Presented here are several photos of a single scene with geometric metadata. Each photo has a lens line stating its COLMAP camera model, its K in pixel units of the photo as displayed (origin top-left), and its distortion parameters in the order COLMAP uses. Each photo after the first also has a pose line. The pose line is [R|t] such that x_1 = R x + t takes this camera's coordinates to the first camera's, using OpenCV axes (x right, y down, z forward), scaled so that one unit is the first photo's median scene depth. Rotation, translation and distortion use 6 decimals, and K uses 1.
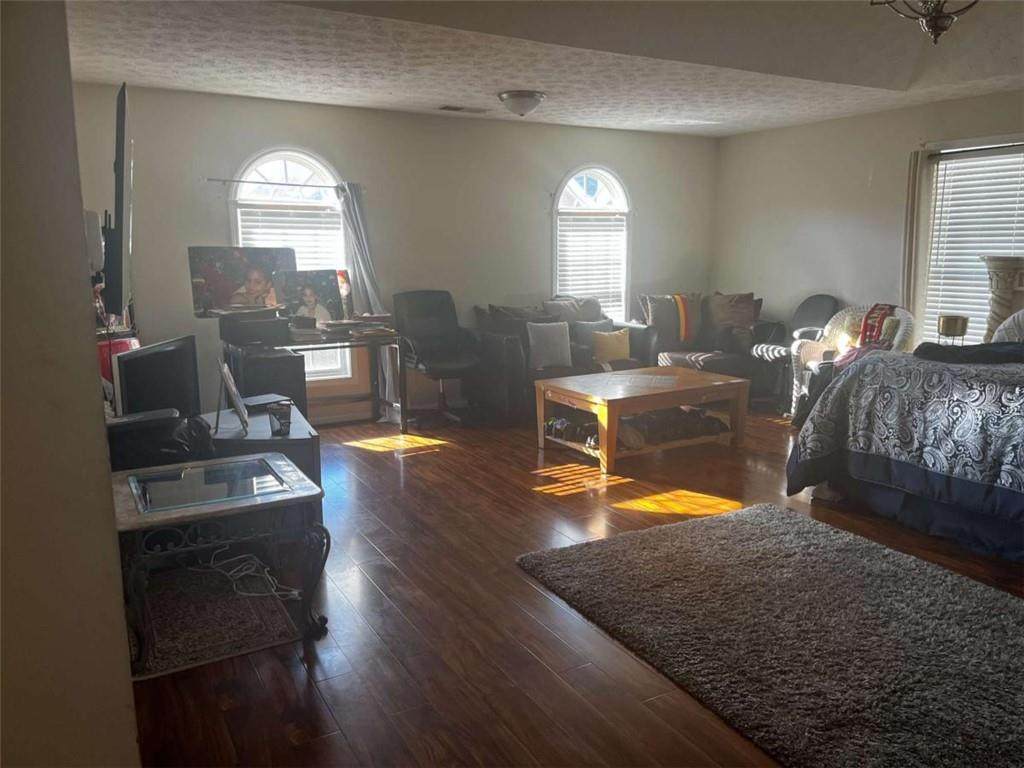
lens RADIAL K [[773.8, 0, 510.1], [0, 773.8, 386.1], [0, 0, 1]] dist [0.049195, -0.058851]
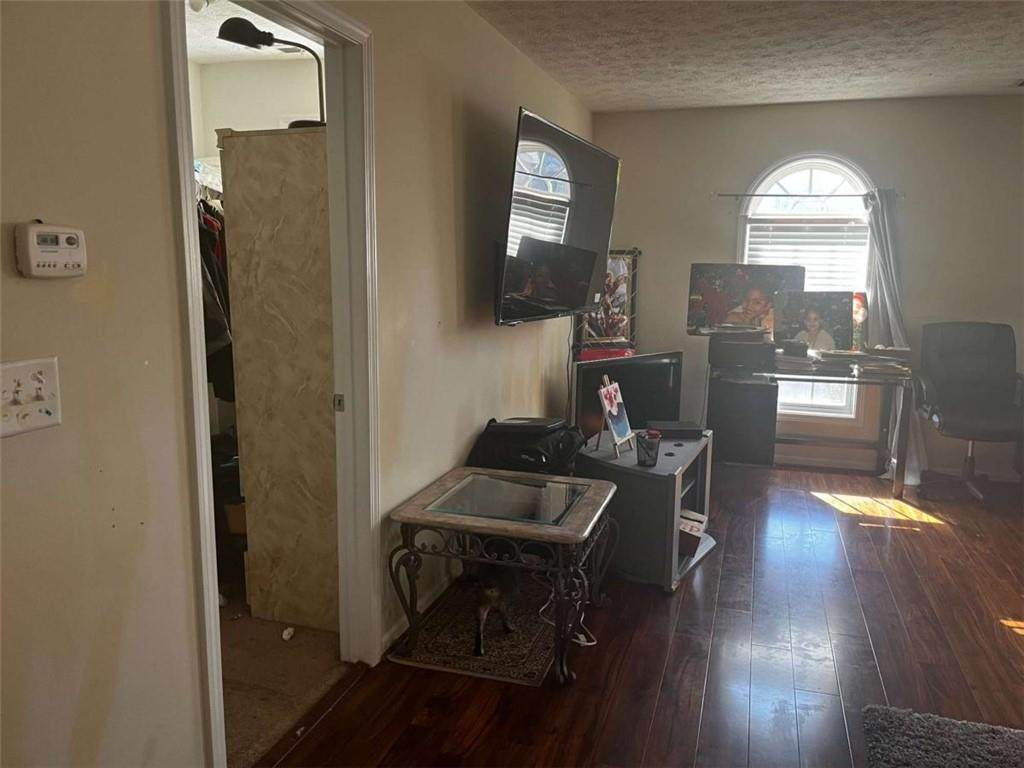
lens RADIAL K [[773.8, 0, 513.2], [0, 773.8, 383.9], [0, 0, 1]] dist [0.049195, -0.058851]
pose [[0.682674, 0.127195, -0.719567, 0.240813], [-0.143562, 0.988888, 0.038601, -0.045428], [0.716482, 0.076951, 0.693349, 0.226065]]
